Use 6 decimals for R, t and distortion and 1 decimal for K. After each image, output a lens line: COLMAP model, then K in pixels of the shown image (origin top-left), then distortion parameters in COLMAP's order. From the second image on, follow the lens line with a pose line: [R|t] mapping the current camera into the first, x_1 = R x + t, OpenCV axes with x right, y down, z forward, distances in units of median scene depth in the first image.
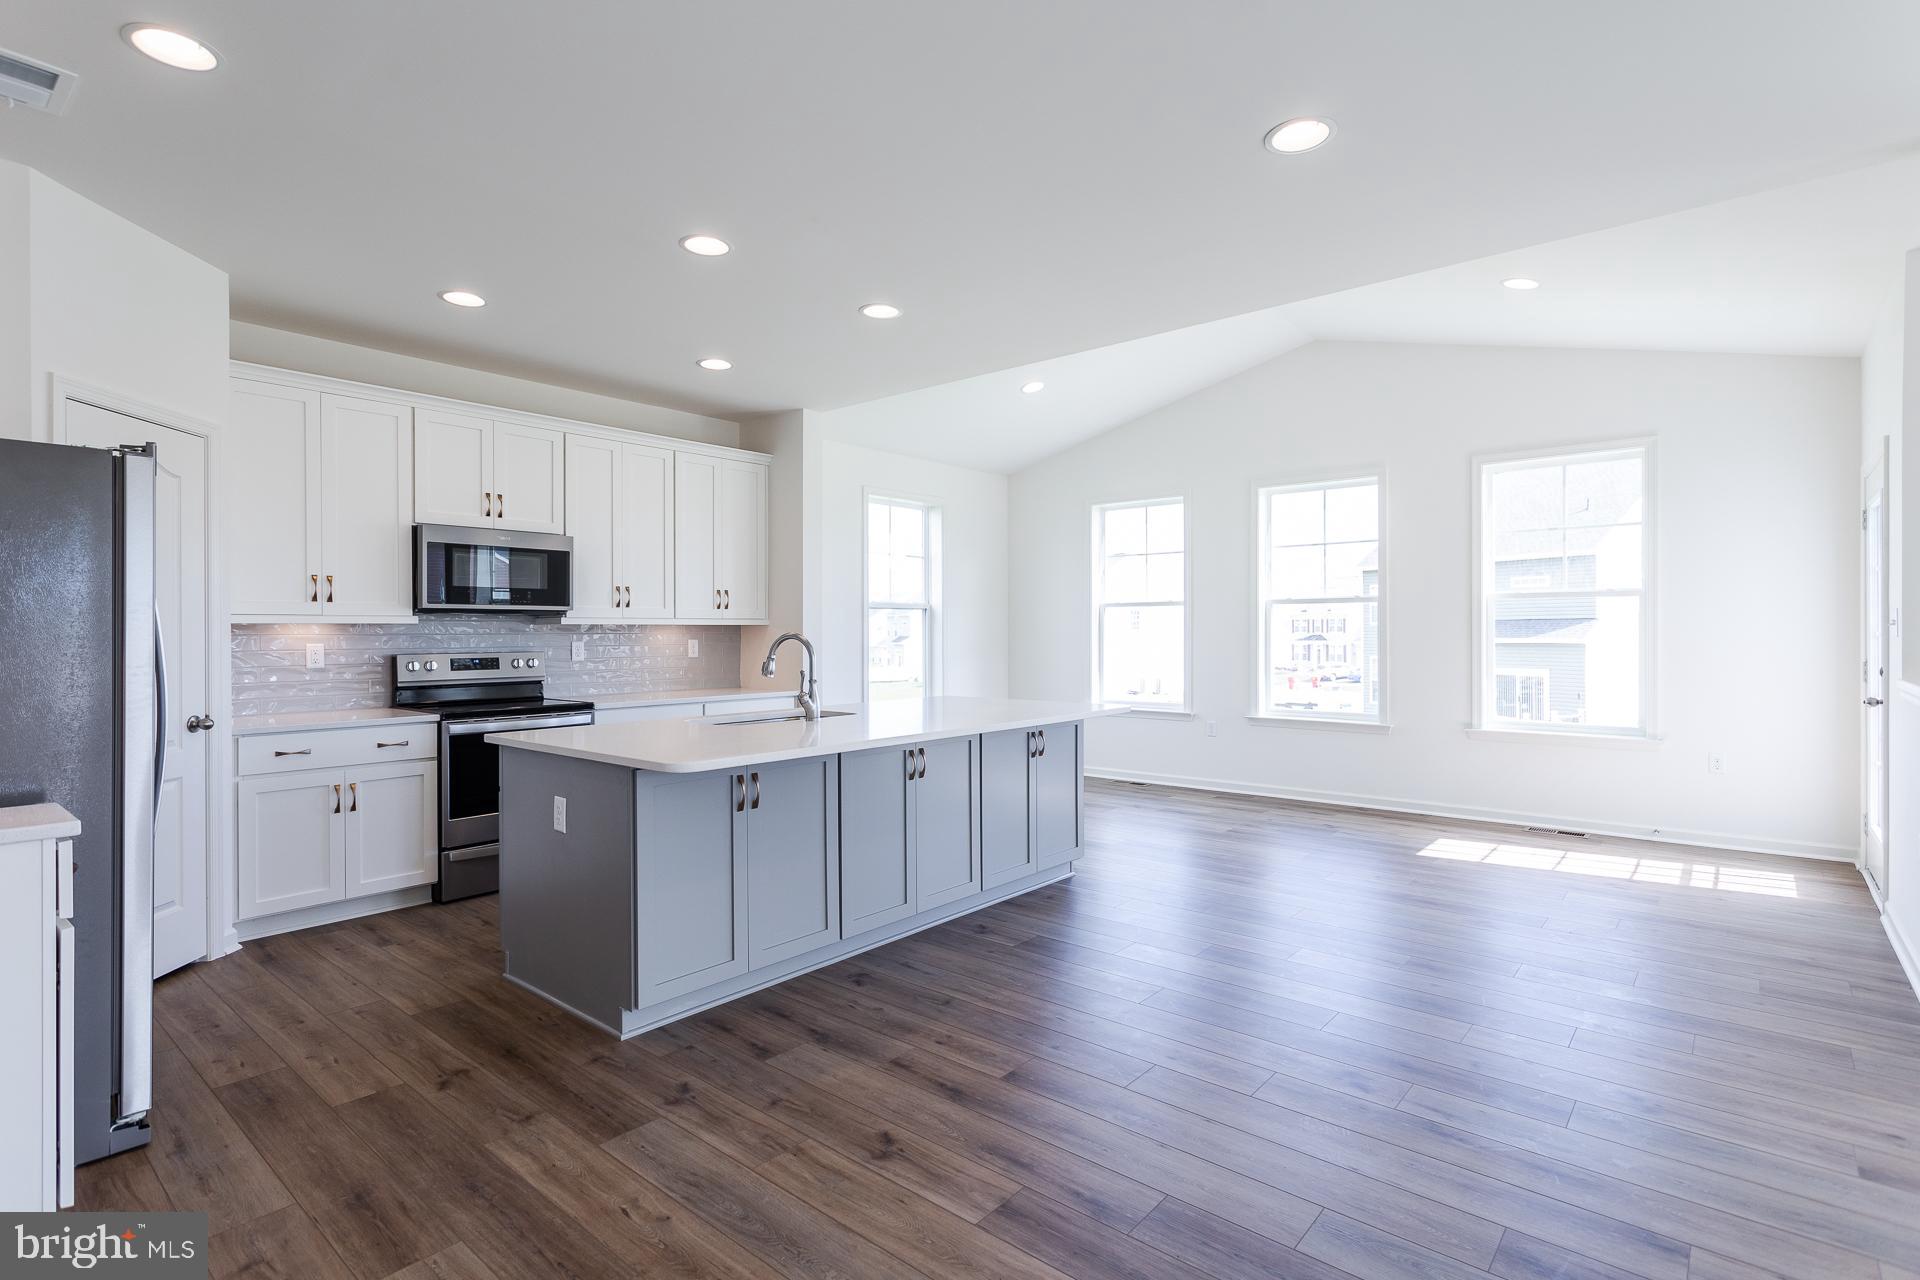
lens RADIAL K [[932.1, 0, 968.1], [0, 932.1, 632.8], [0, 0, 1]] dist [0.004539, 0.000373]
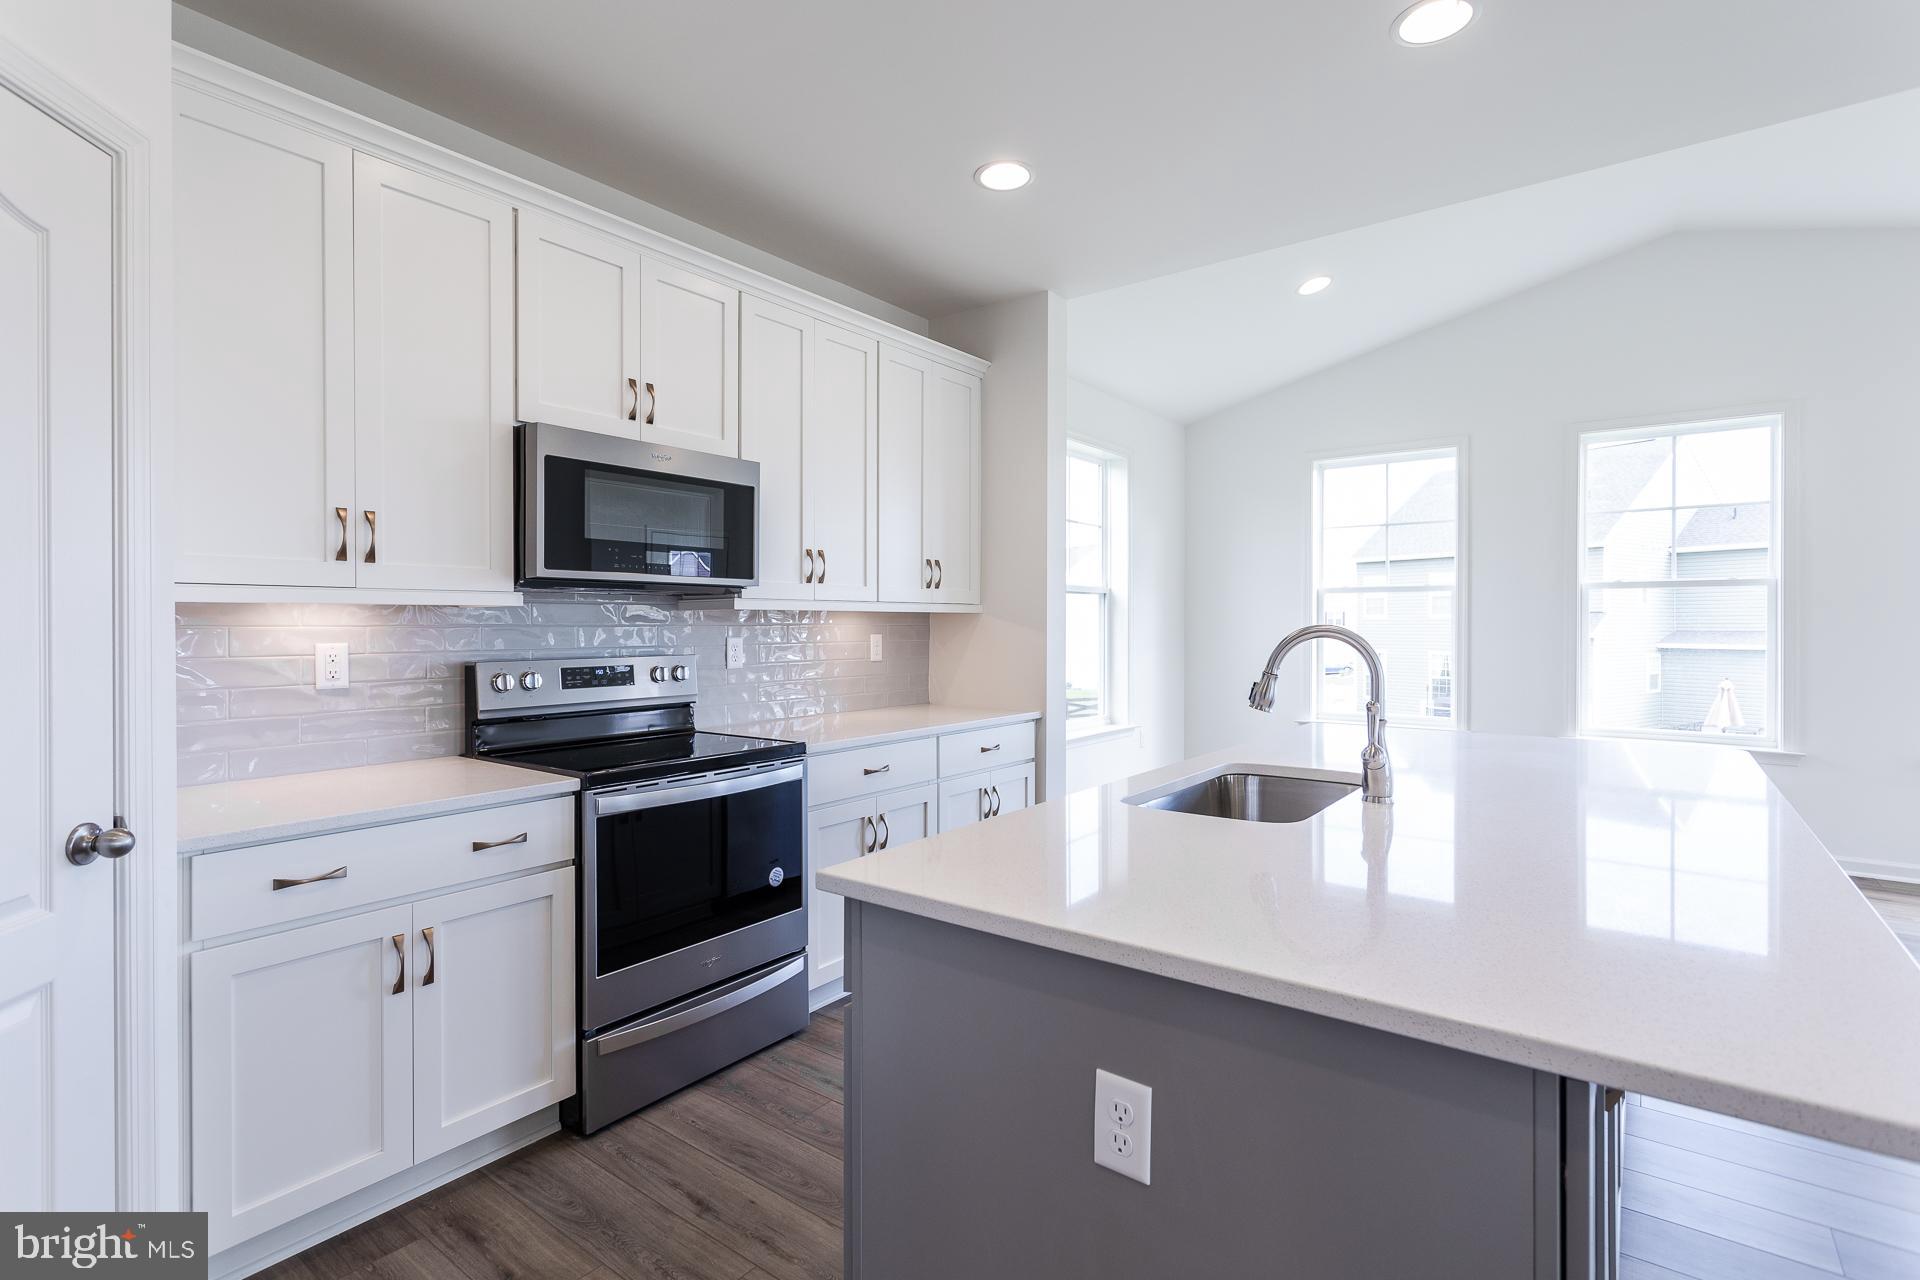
lens RADIAL K [[921.5, 0, 952.8], [0, 921.5, 624.6], [0, 0, 1]] dist [-0.000177, 0.000129]
pose [[0.999052, 0.002012, 0.043484, -0.361877], [-0.001960, 0.999997, -0.001243, 0.001130], [-0.043487, 0.001157, 0.999053, 0.450852]]
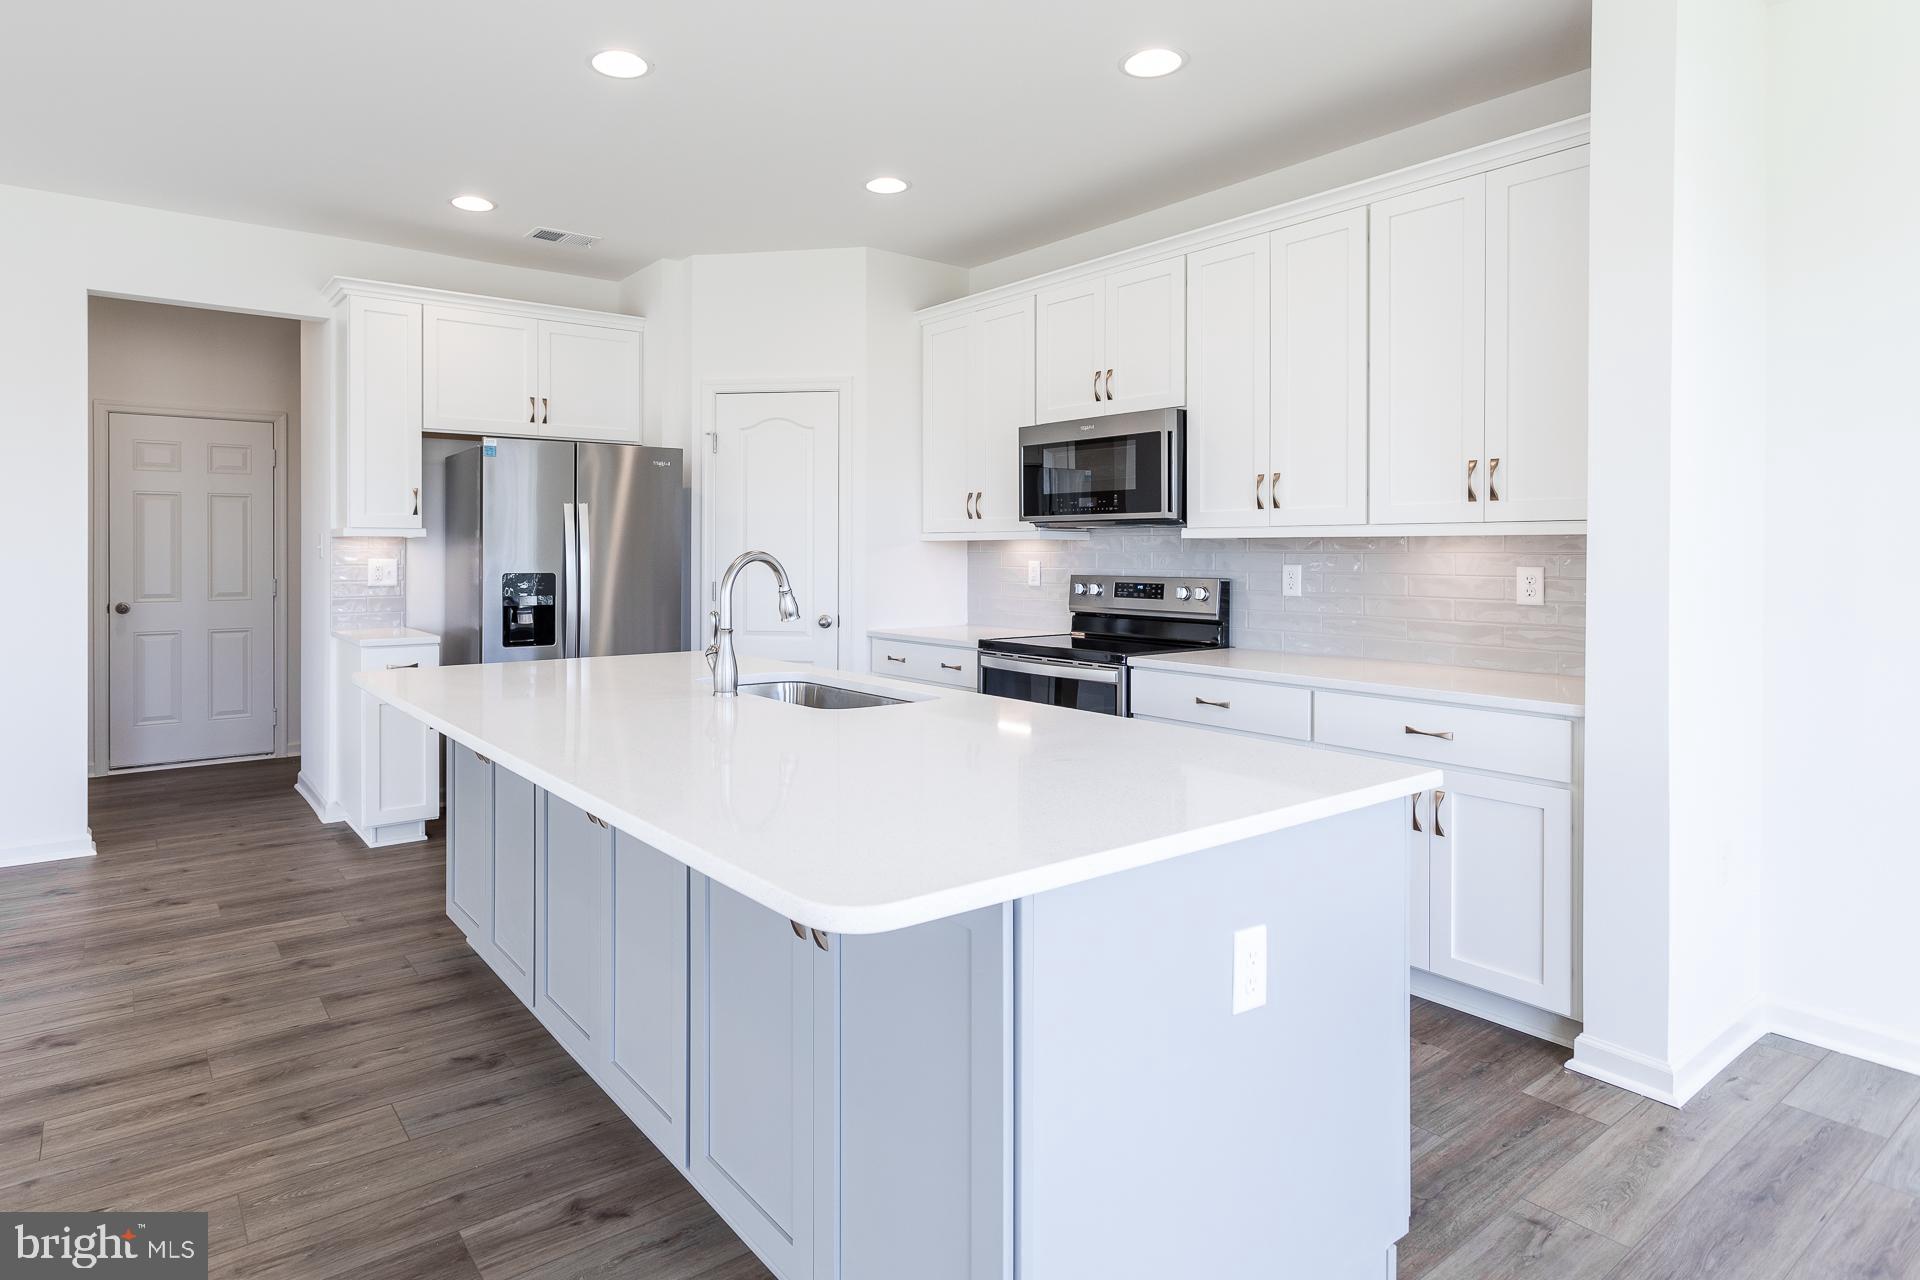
lens RADIAL K [[1034.2, 0, 842.6], [0, 1034.2, 553.0], [0, 0, 1]] dist [0.005793, 0.000501]
pose [[-0.254089, 0.006373, -0.967160, 0.404729], [-0.001286, 0.999975, 0.006927, -0.003897], [0.967180, 0.003004, -0.254074, 1.074395]]
